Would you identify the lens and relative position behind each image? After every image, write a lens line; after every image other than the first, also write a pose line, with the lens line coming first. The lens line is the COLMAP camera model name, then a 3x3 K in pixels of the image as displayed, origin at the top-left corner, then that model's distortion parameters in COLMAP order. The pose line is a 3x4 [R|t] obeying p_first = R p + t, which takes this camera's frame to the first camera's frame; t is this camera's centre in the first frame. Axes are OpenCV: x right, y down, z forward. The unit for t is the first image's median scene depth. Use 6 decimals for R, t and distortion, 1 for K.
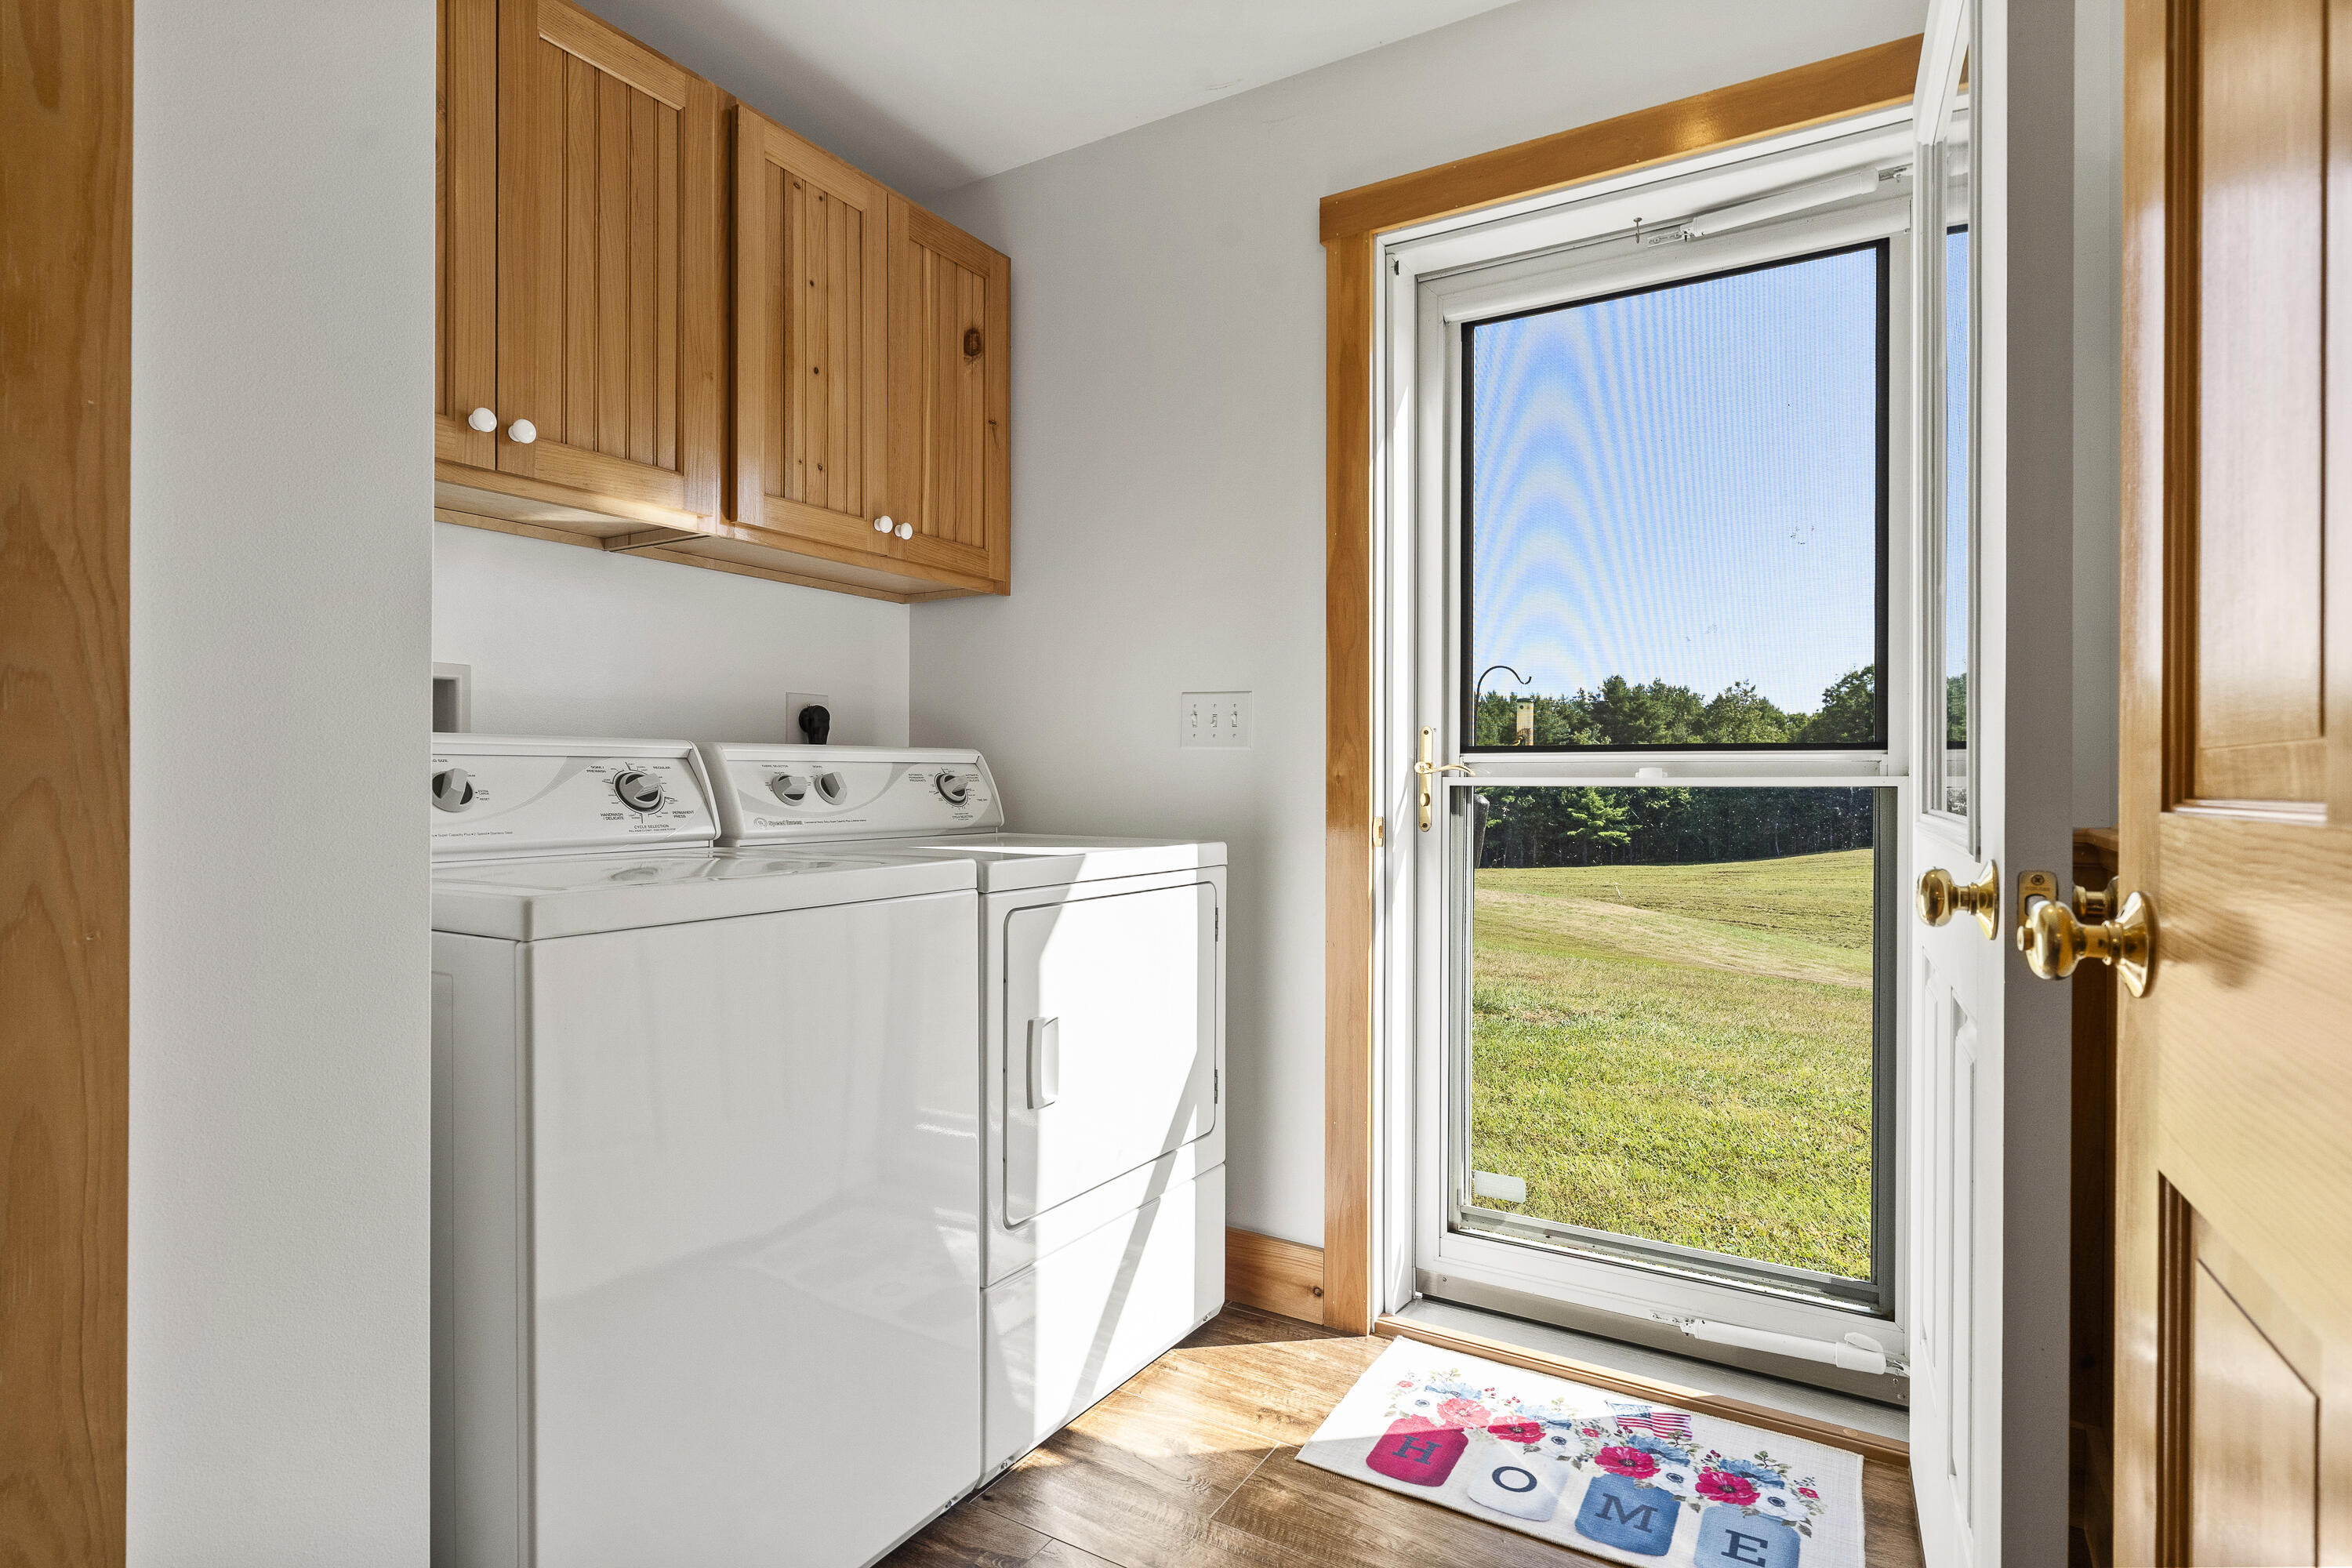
lens RADIAL K [[1218.3, 0, 1166.5], [0, 1218.3, 776.5], [0, 0, 1]] dist [0.002899, 0.000453]
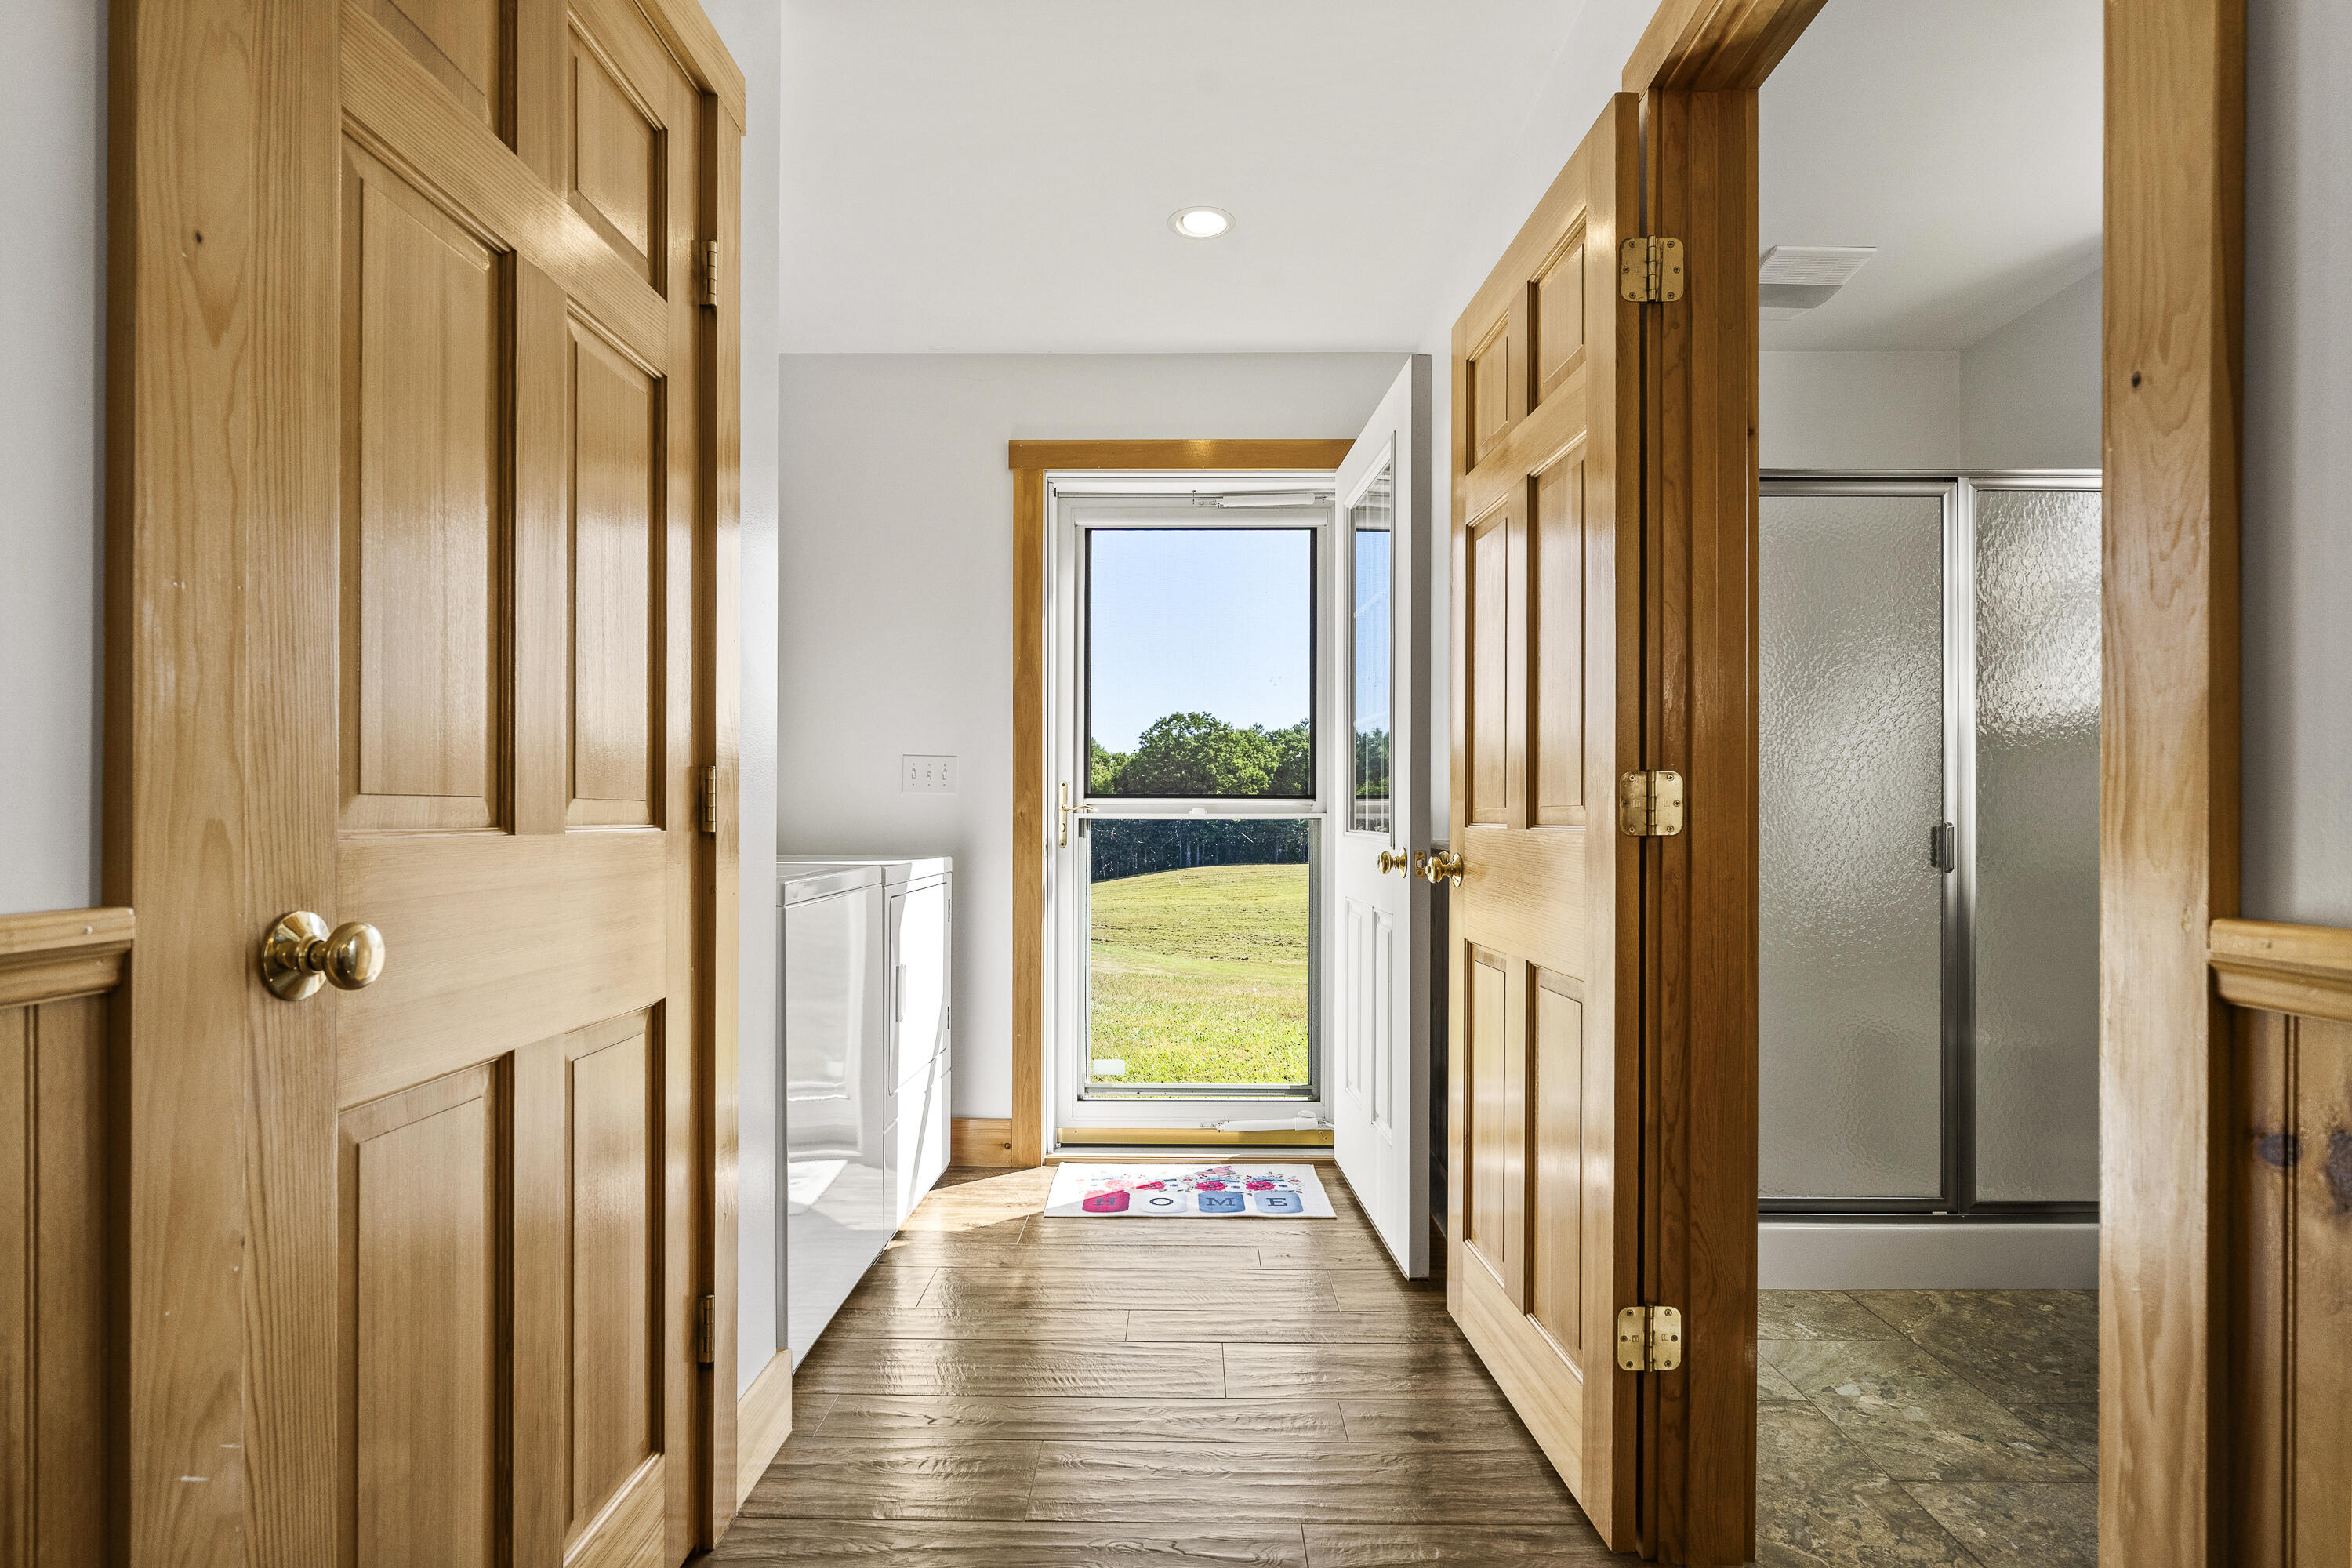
lens RADIAL K [[1218.3, 0, 1185.6], [0, 1218.3, 799.7], [0, 0, 1]] dist [0.002899, 0.000453]
pose [[0.860640, 0.004995, 0.509190, -0.497566], [-0.001426, 0.999972, -0.007400, -0.006218], [-0.509213, 0.005643, 0.860622, -0.473819]]
